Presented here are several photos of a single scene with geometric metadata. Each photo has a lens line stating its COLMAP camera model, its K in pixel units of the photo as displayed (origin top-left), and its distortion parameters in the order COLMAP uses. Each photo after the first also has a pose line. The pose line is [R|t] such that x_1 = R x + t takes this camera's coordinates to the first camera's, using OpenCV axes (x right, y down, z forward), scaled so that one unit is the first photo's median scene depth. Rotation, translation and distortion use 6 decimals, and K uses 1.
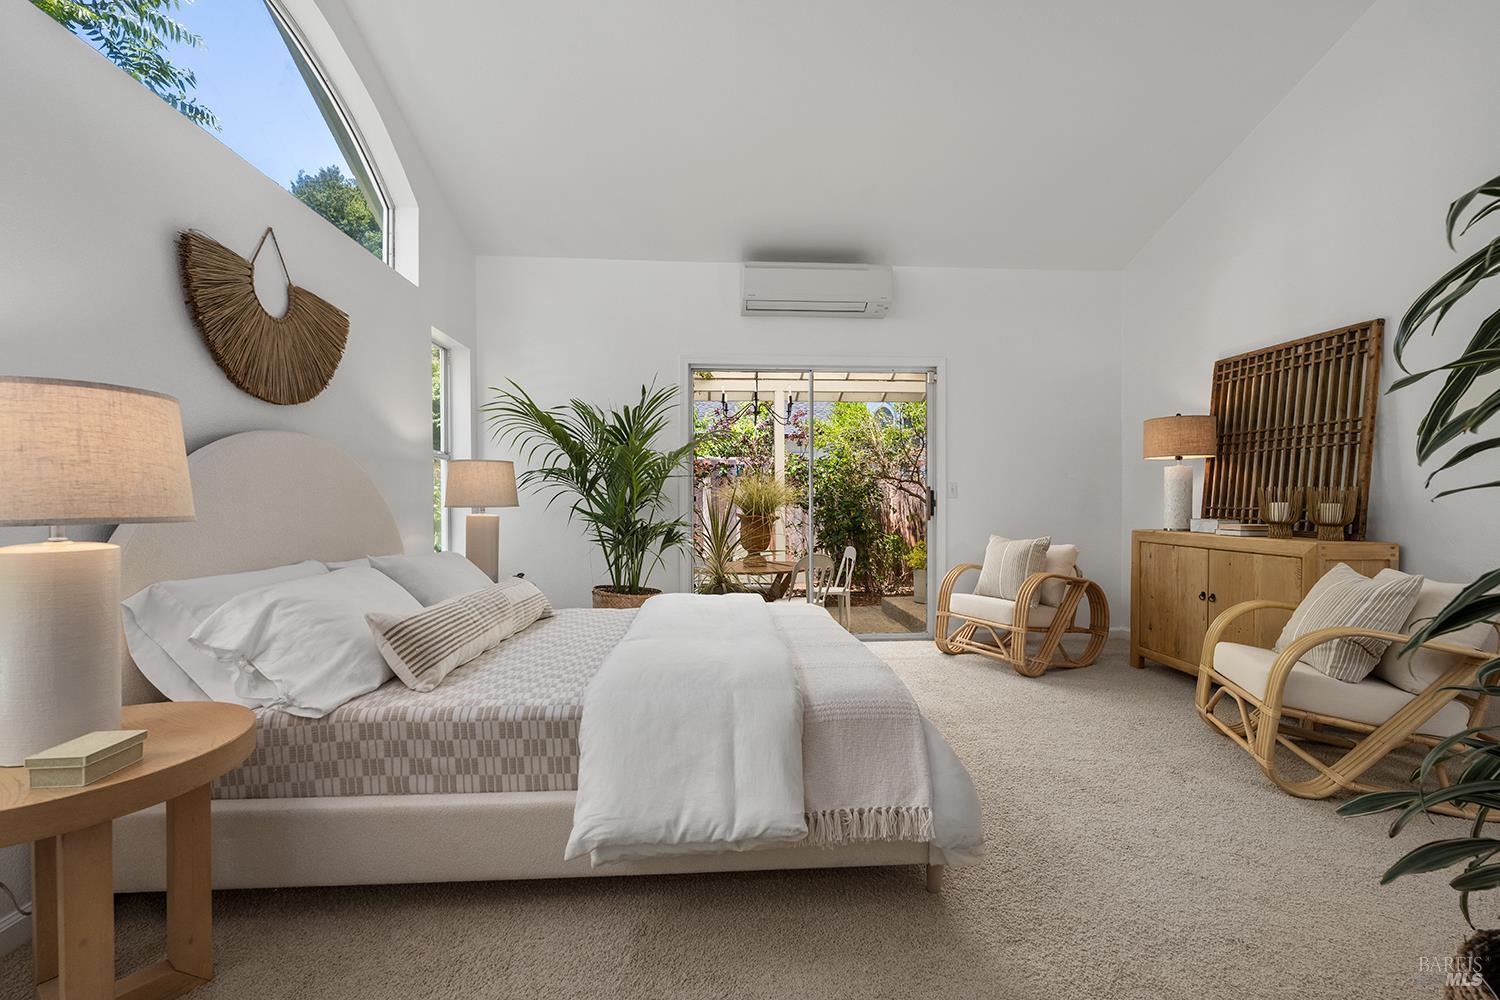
lens RADIAL K [[672.7, 0, 741.5], [0, 672.7, 497.8], [0, 0, 1]] dist [0.002625, 0.000049]
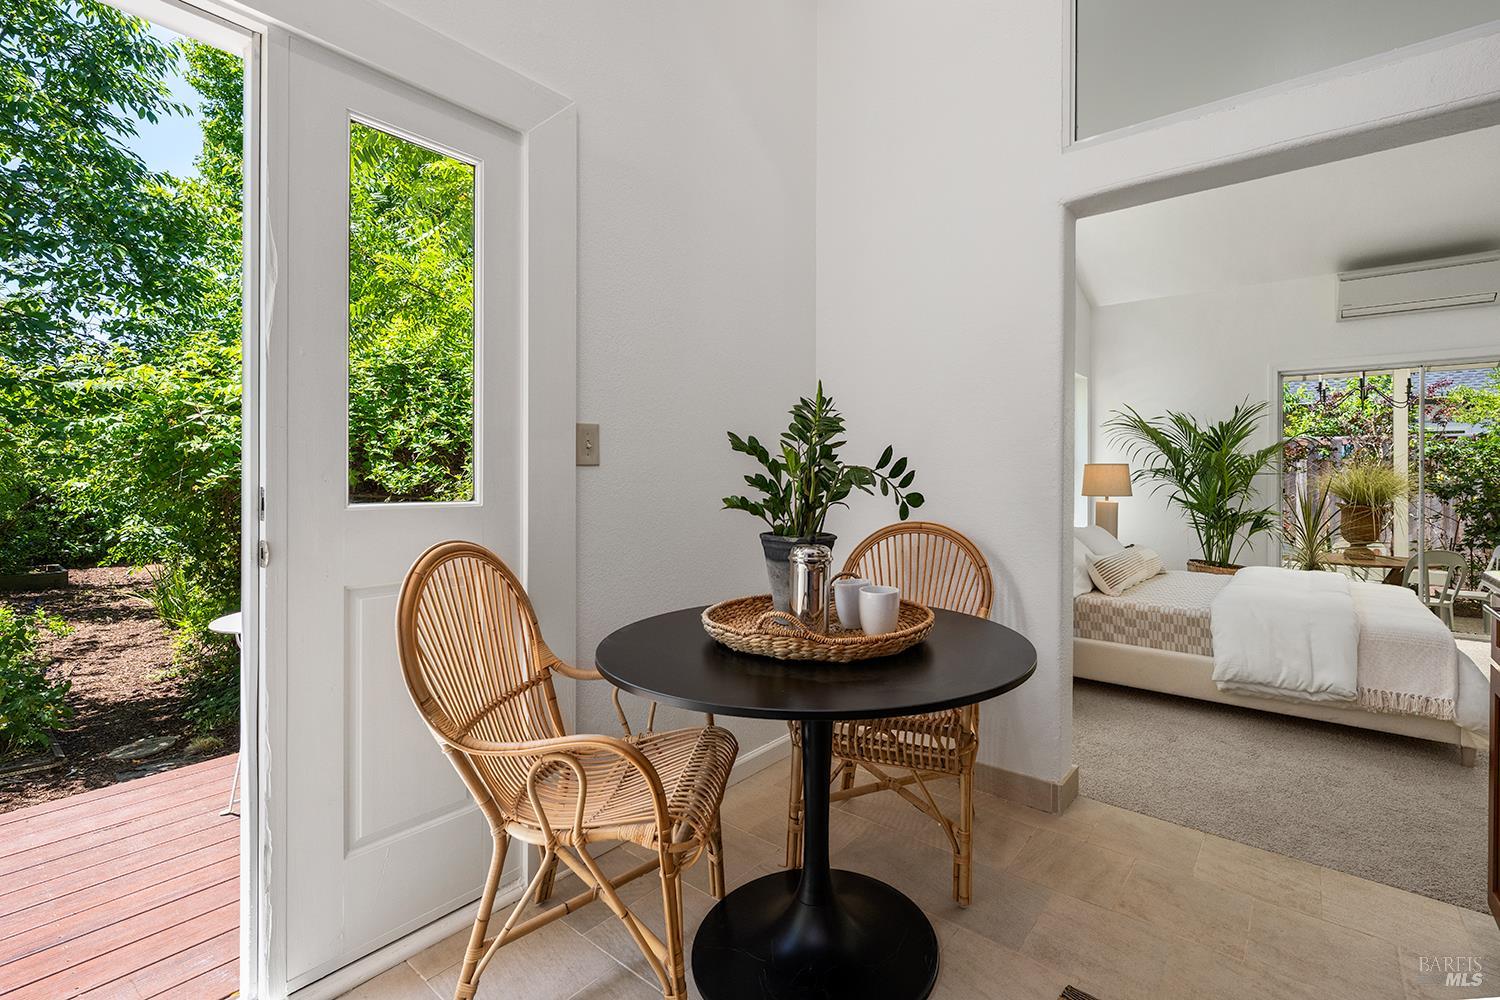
lens RADIAL K [[643.6, 0, 842.3], [0, 643.6, 473.4], [0, 0, 1]] dist [-0.011068, 0.000260]
pose [[0.780354, 0.006204, -0.625308, 0.027559], [-0.010025, 0.999946, -0.002589, -0.020515], [0.625258, 0.008289, 0.780374, -0.349525]]
